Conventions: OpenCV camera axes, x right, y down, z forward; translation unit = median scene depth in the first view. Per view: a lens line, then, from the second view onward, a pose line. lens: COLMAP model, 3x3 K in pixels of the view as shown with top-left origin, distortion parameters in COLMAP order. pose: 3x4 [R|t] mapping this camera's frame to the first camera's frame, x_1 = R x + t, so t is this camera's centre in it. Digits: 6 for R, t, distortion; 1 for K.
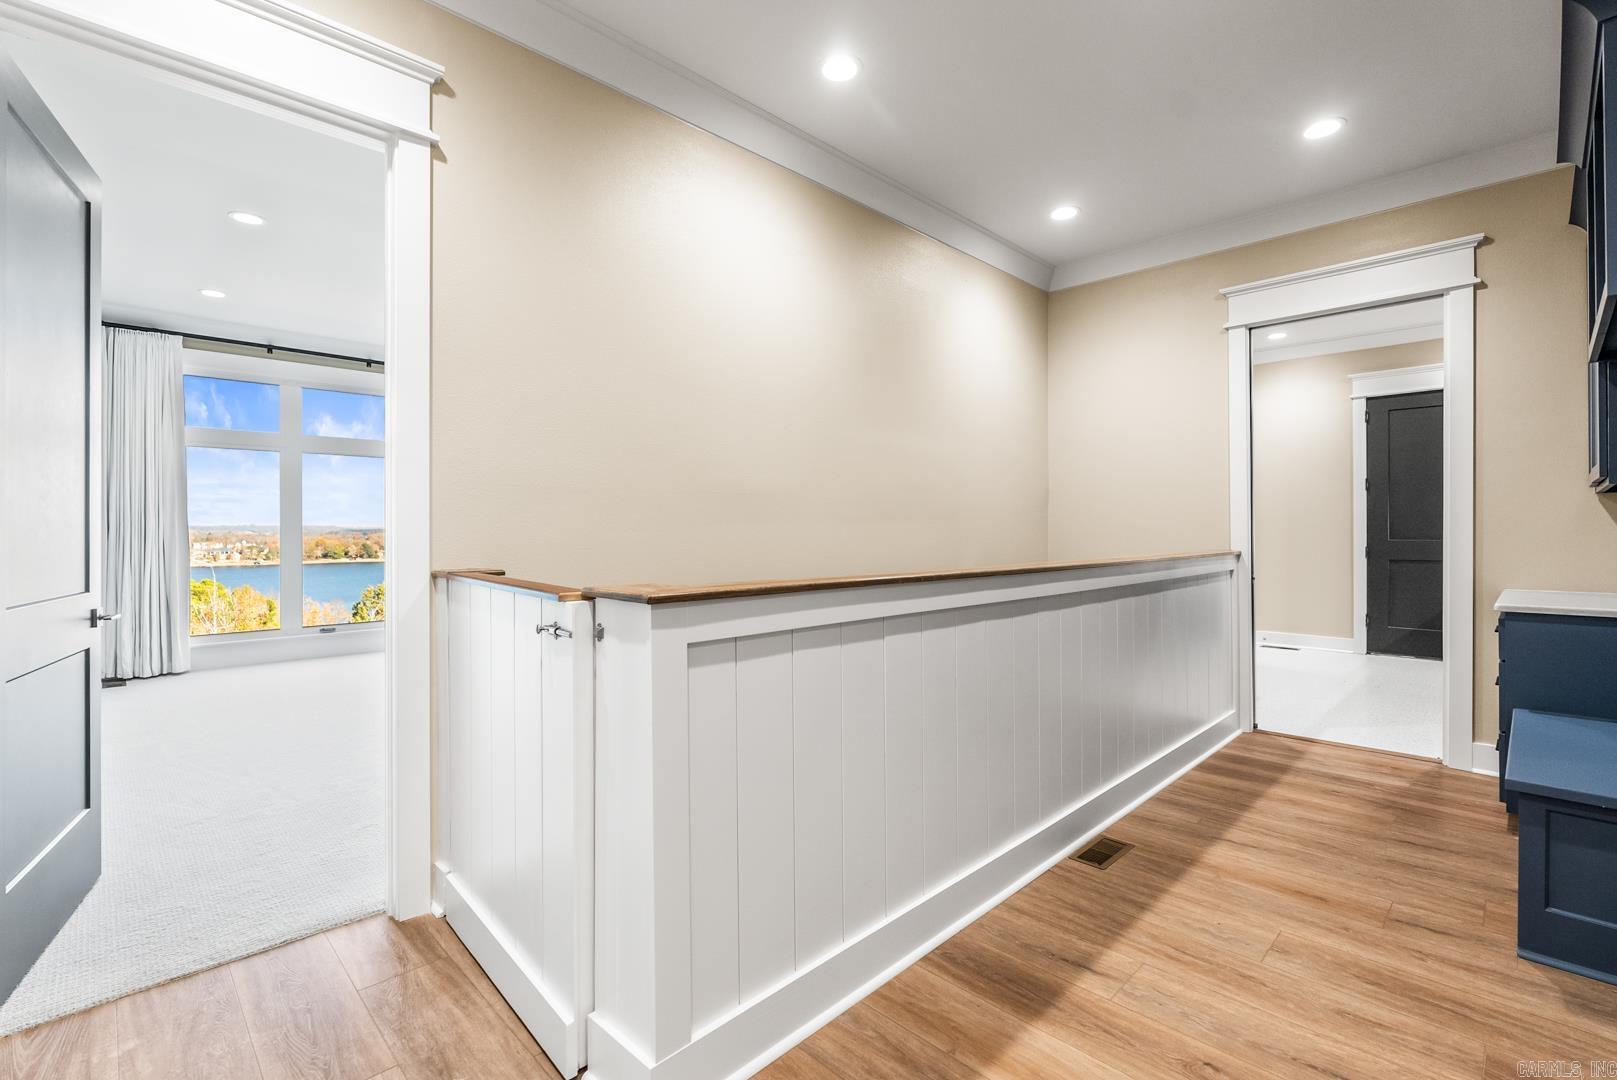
lens RADIAL K [[737.6, 0, 814.2], [0, 737.6, 532.9], [0, 0, 1]] dist [-0.010707, 0.002678]
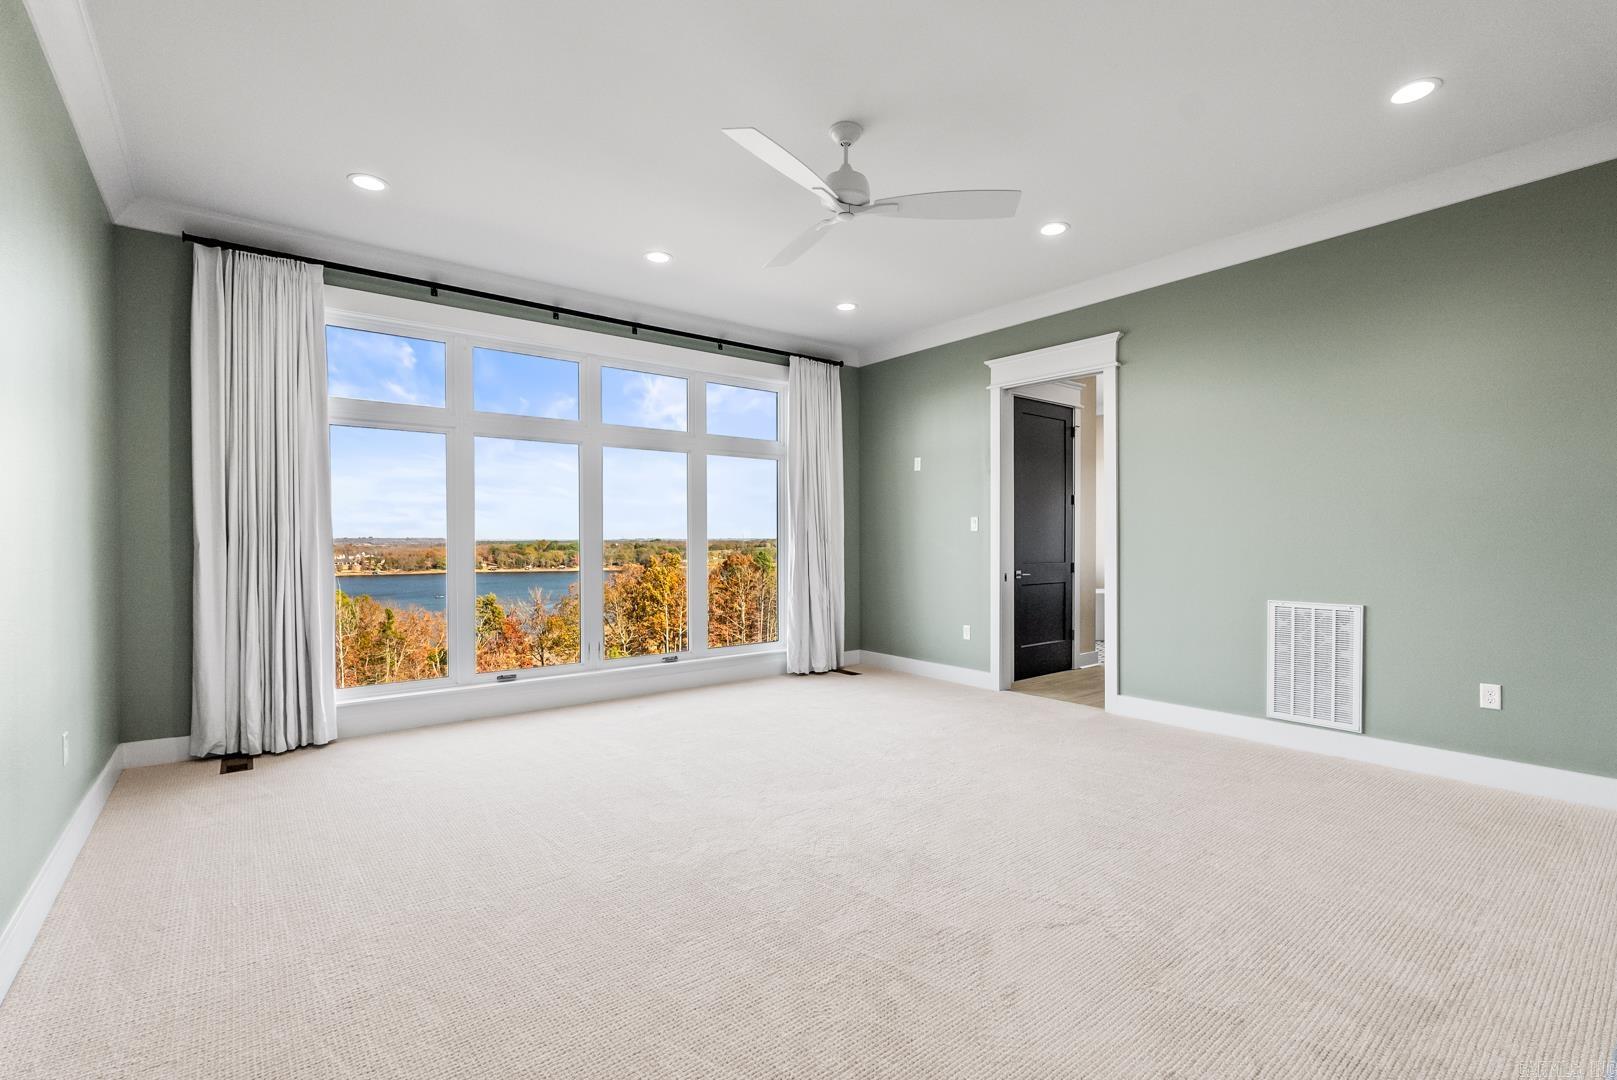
lens RADIAL K [[737.6, 0, 812.6], [0, 737.6, 551.7], [0, 0, 1]] dist [-0.010707, 0.002678]
pose [[0.993773, 0.000763, -0.111422, -0.311097], [0.000301, 0.999954, 0.009536, 0.000674], [0.111424, -0.009510, 0.993727, 0.343145]]
